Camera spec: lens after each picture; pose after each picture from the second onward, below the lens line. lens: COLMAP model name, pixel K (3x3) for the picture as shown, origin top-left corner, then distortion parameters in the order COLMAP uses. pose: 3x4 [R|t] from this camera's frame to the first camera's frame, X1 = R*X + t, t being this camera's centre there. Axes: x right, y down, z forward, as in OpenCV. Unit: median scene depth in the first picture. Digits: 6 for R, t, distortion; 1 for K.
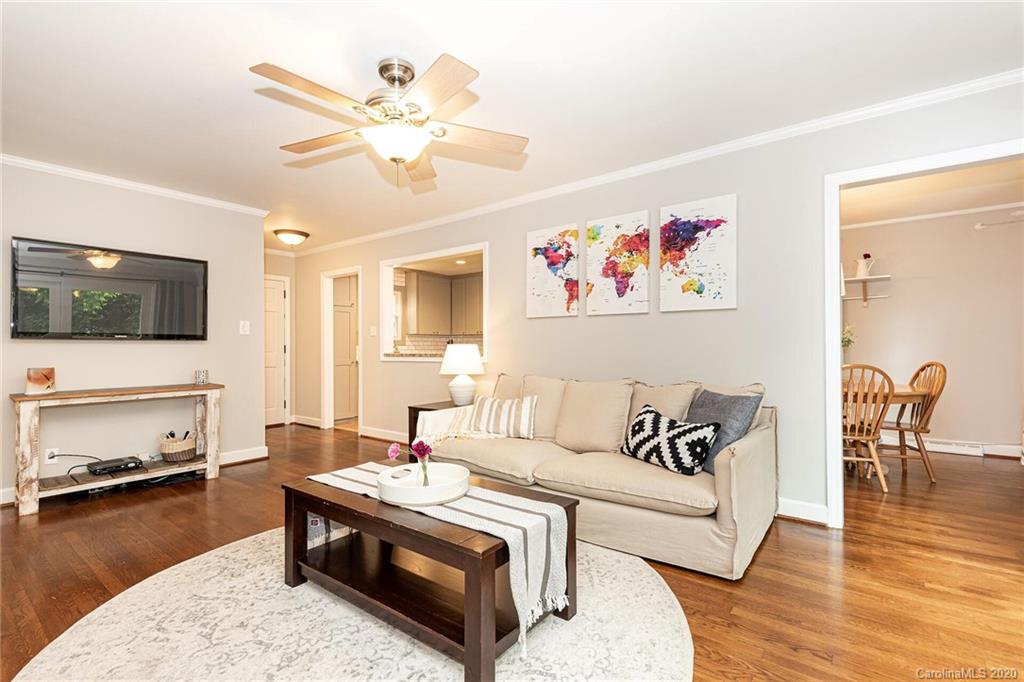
lens RADIAL K [[458.1, 0, 512.0], [0, 458.1, 341.0], [0, 0, 1]] dist [-0.001113, -0.000327]
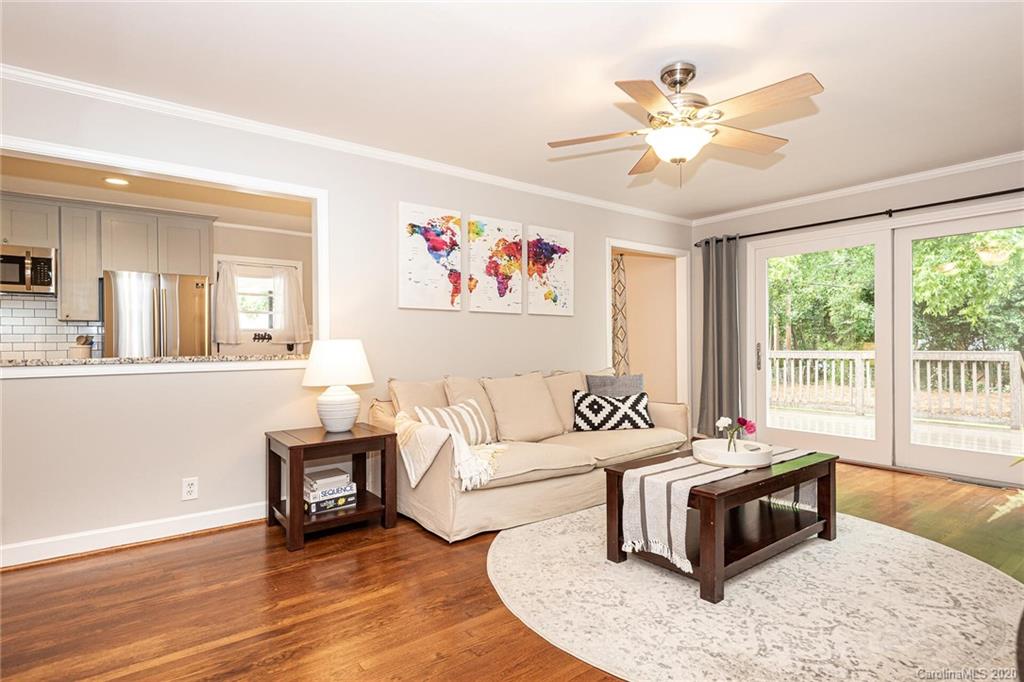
lens RADIAL K [[534.7, 0, 512.0], [0, 534.7, 341.0], [0, 0, 1]] dist [-0.000092, -0.000495]
pose [[0.234698, 0.005952, 0.972050, -0.940253], [-0.008563, 0.999955, -0.004055, 0.010623], [-0.972031, -0.007372, 0.234739, 0.670916]]
